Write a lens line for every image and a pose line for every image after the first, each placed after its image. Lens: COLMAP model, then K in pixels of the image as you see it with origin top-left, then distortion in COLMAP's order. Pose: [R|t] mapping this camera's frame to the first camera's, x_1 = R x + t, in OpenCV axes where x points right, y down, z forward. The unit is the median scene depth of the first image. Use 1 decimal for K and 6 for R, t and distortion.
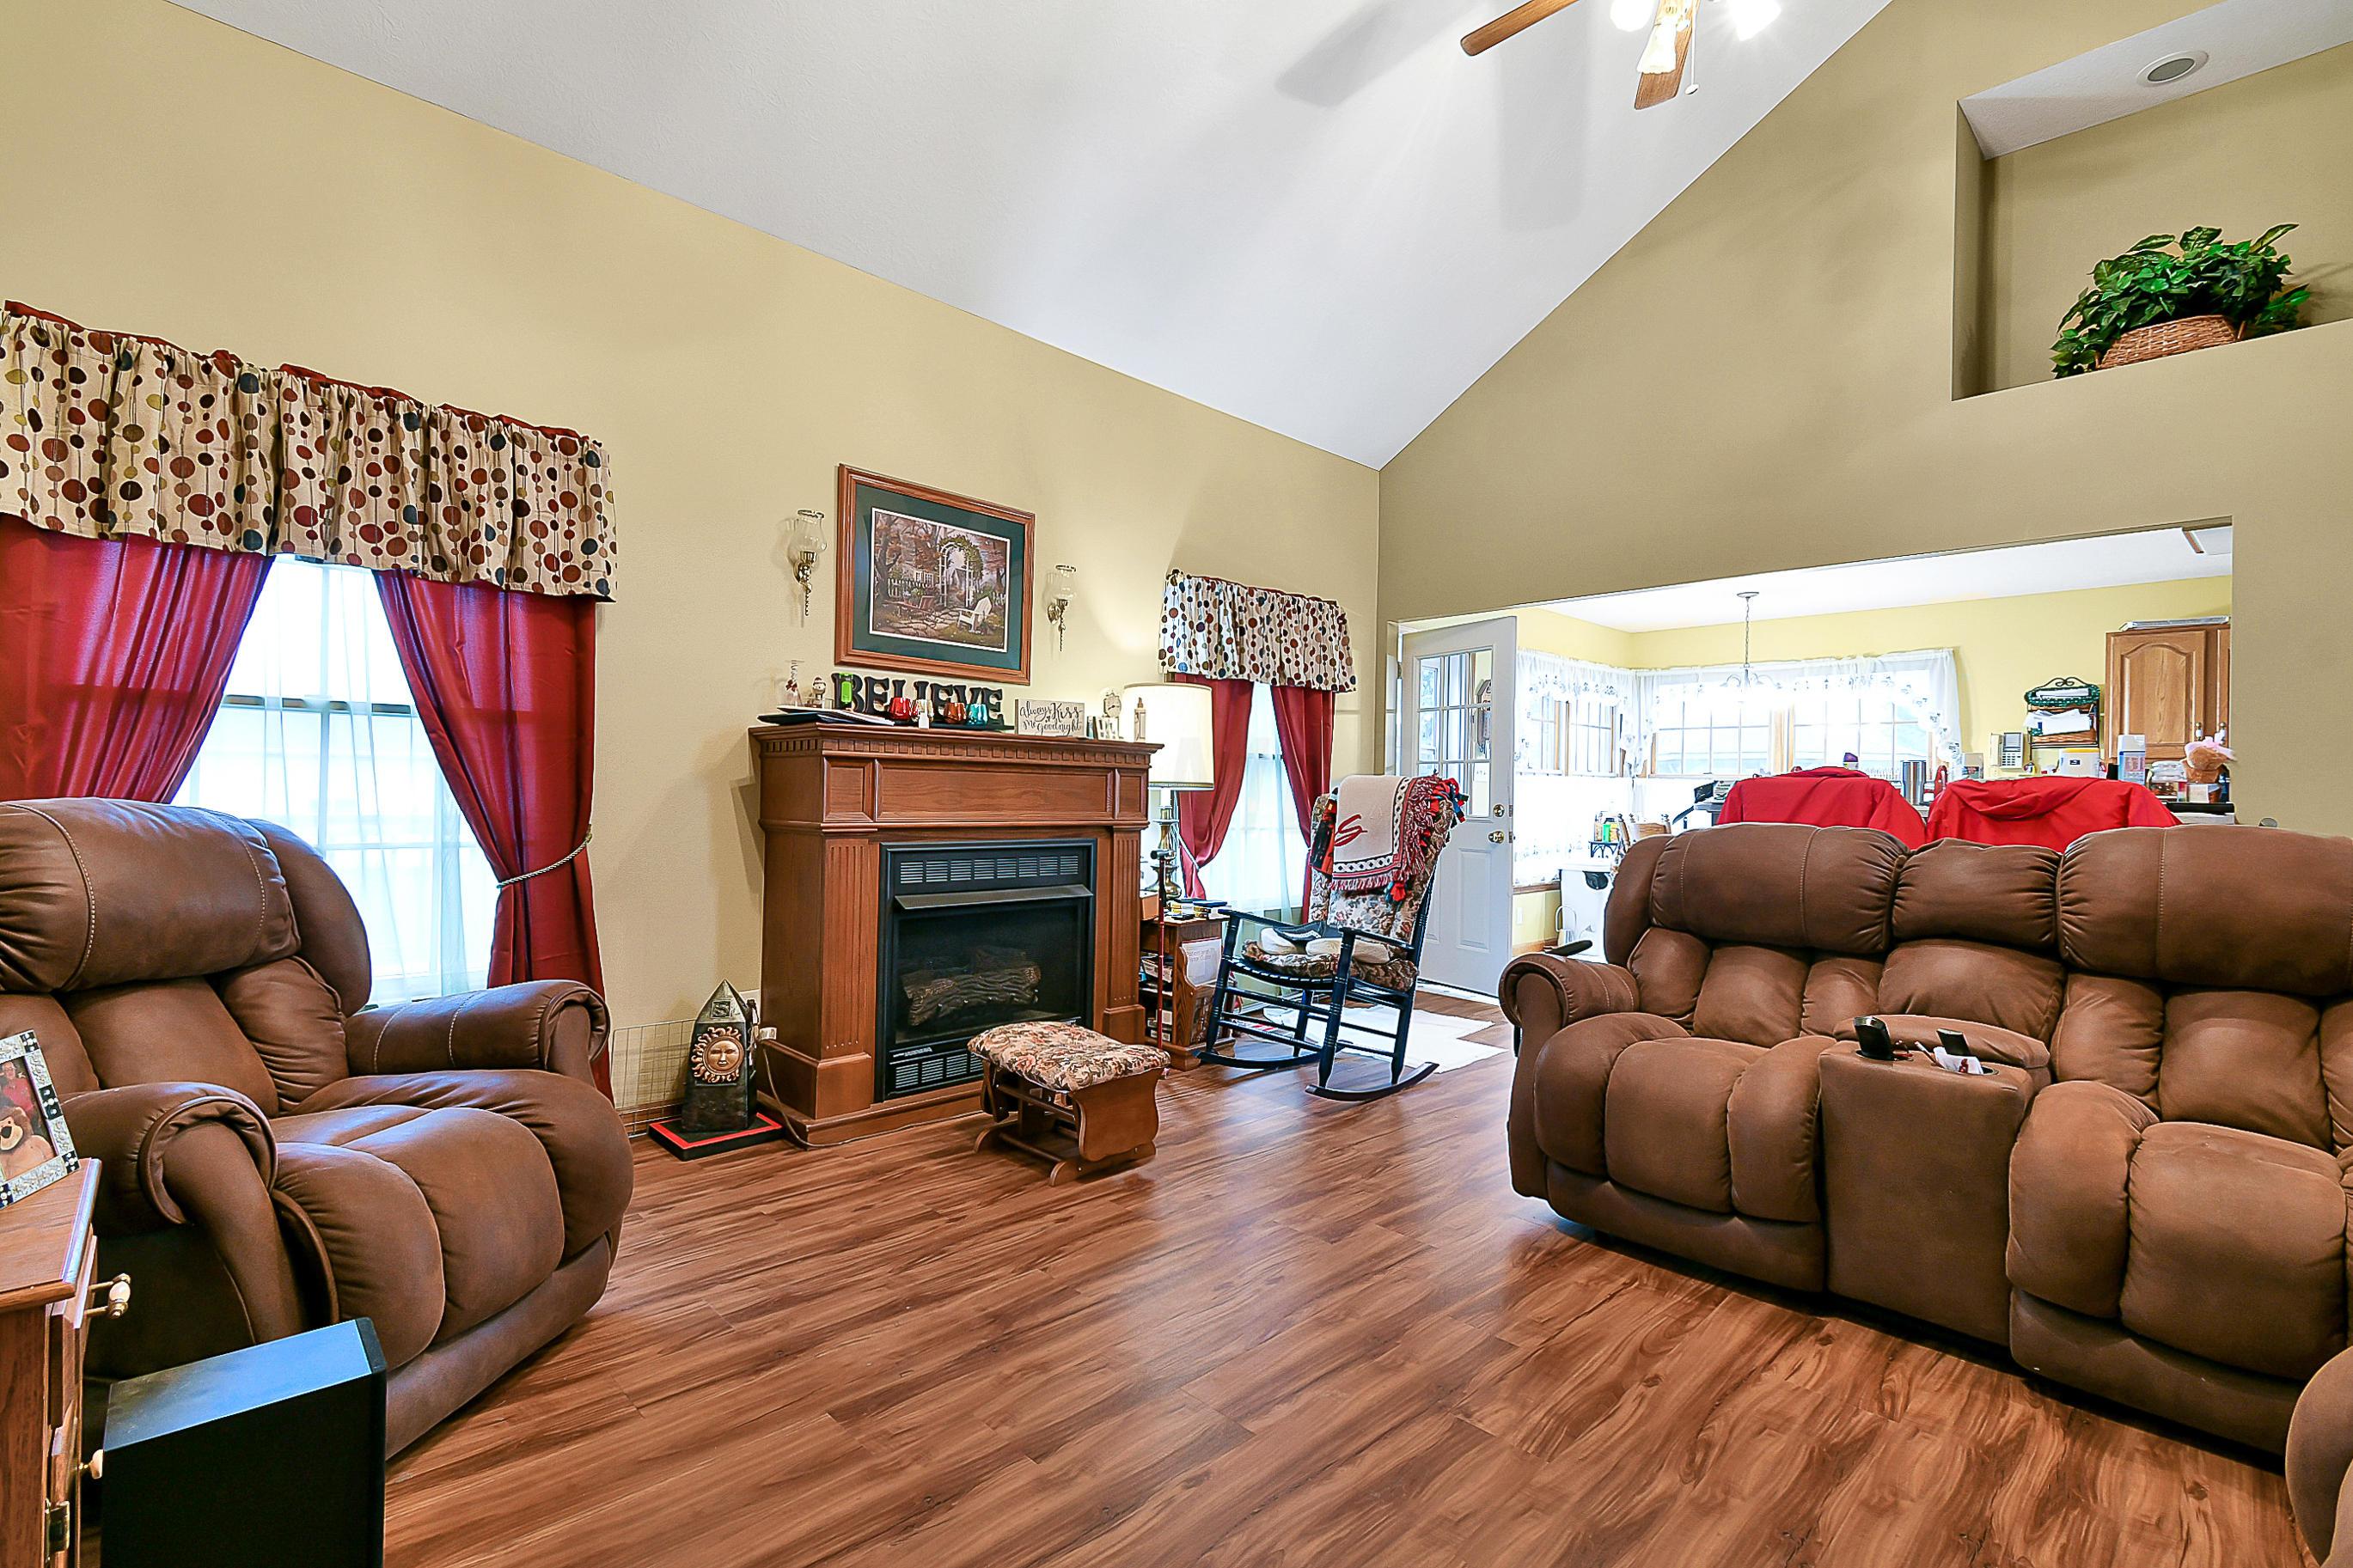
lens RADIAL K [[1046.4, 0, 1153.3], [0, 1046.4, 788.0], [0, 0, 1]] dist [0.055333, -0.027350]
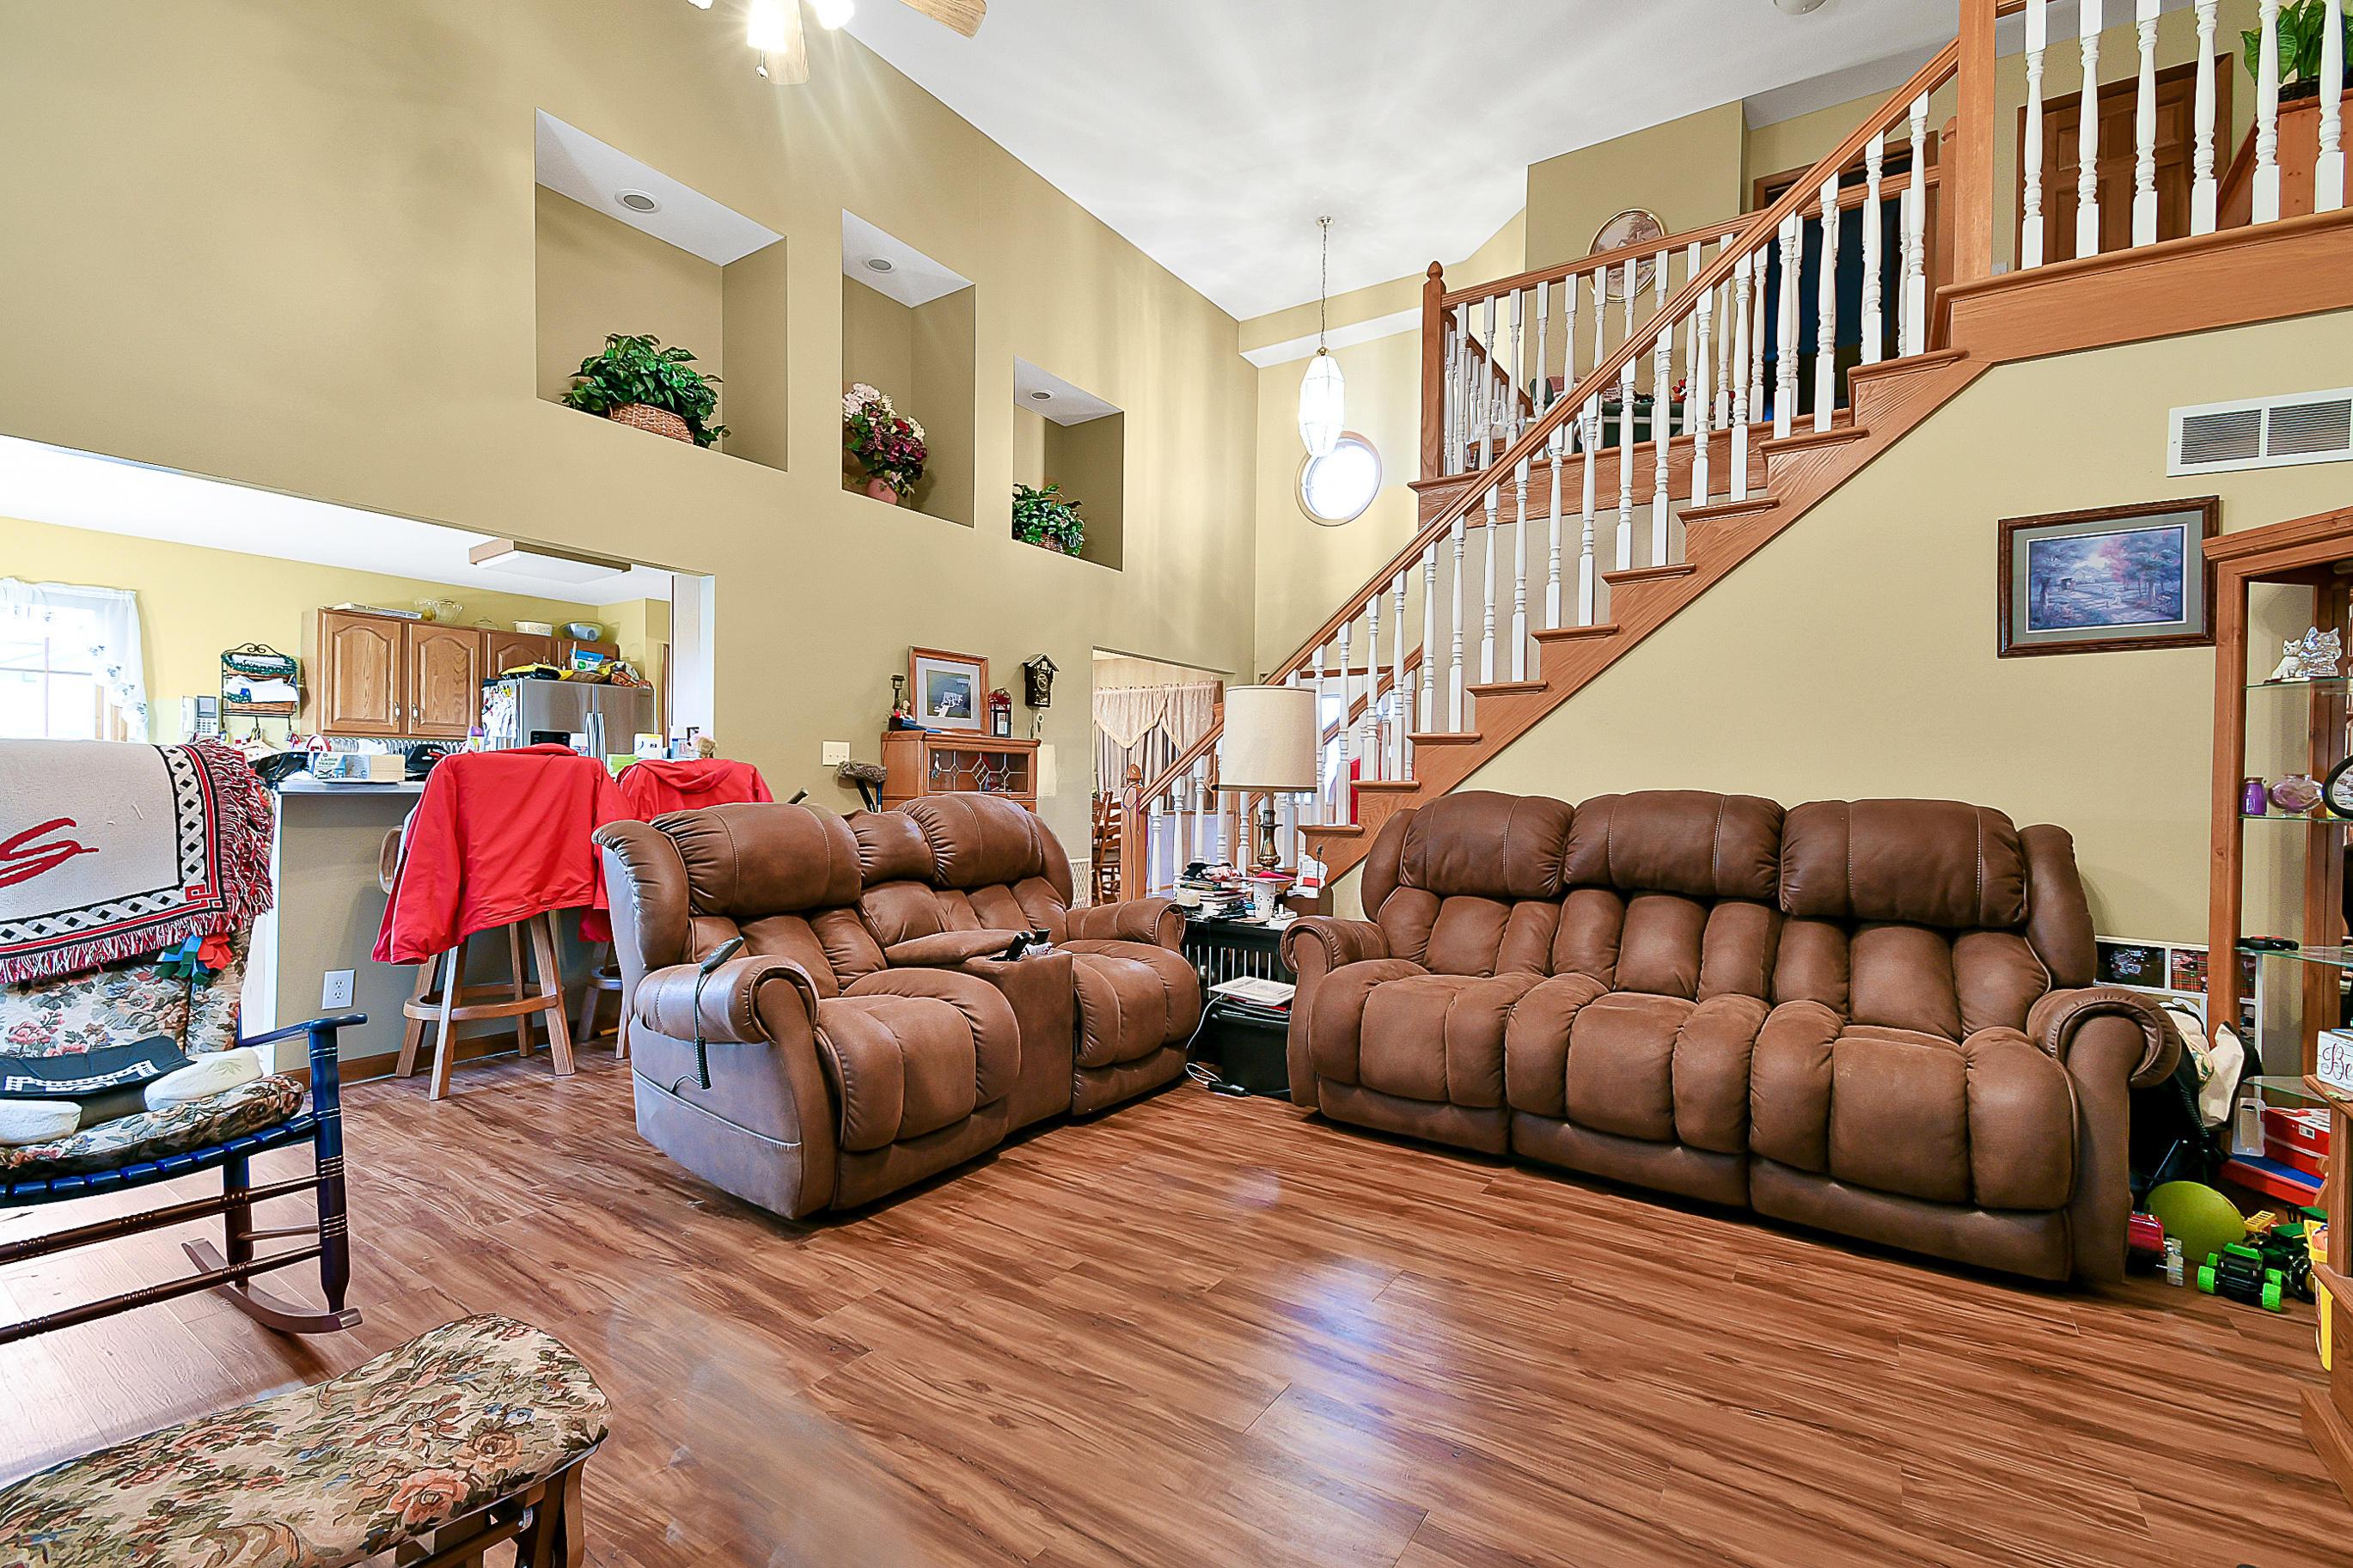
lens RADIAL K [[1046.4, 0, 1153.3], [0, 1046.4, 788.0], [0, 0, 1]] dist [0.055333, -0.027350]
pose [[-0.209891, -0.022853, 0.977458, -0.738376], [-0.014843, 0.999686, 0.020185, -0.011519], [-0.977612, -0.010272, -0.210164, 1.106730]]
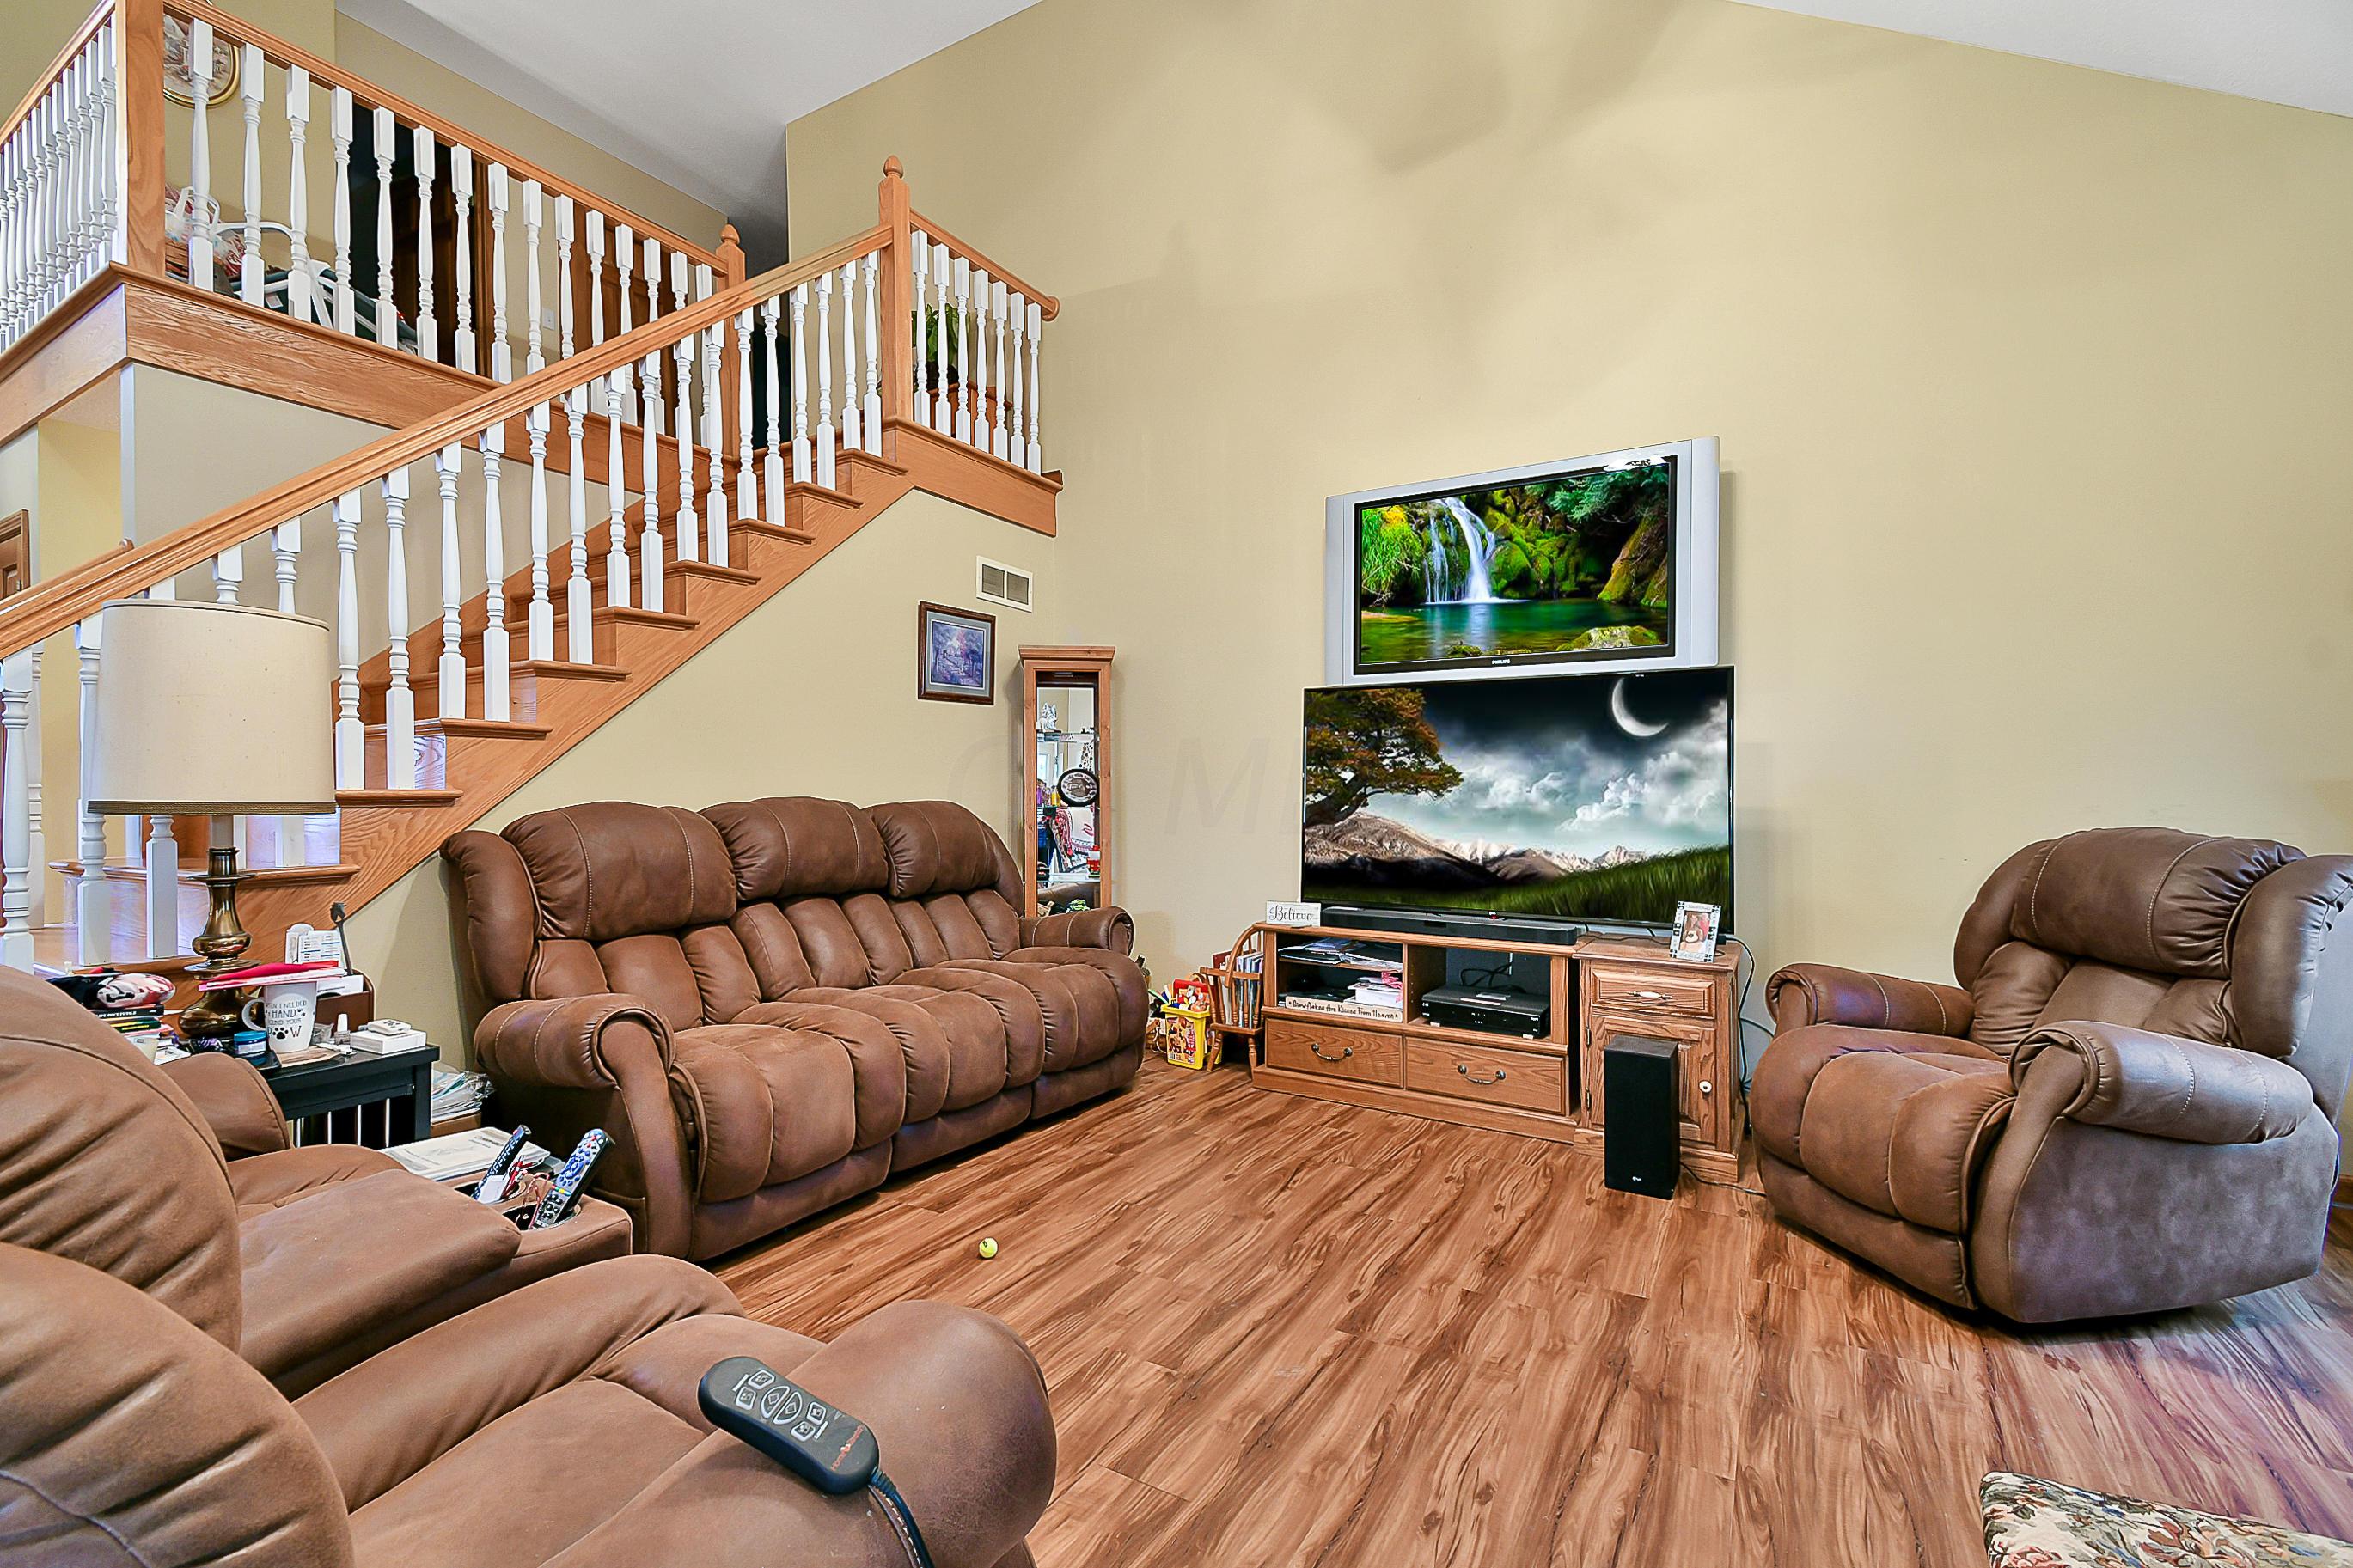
lens RADIAL K [[1046.4, 0, 1153.3], [0, 1046.4, 788.0], [0, 0, 1]] dist [0.055333, -0.027350]
pose [[-0.963805, -0.021947, -0.265703, 0.517067], [-0.022423, 0.999748, -0.001245, -0.012698], [0.265663, 0.004758, -0.964054, 1.722256]]
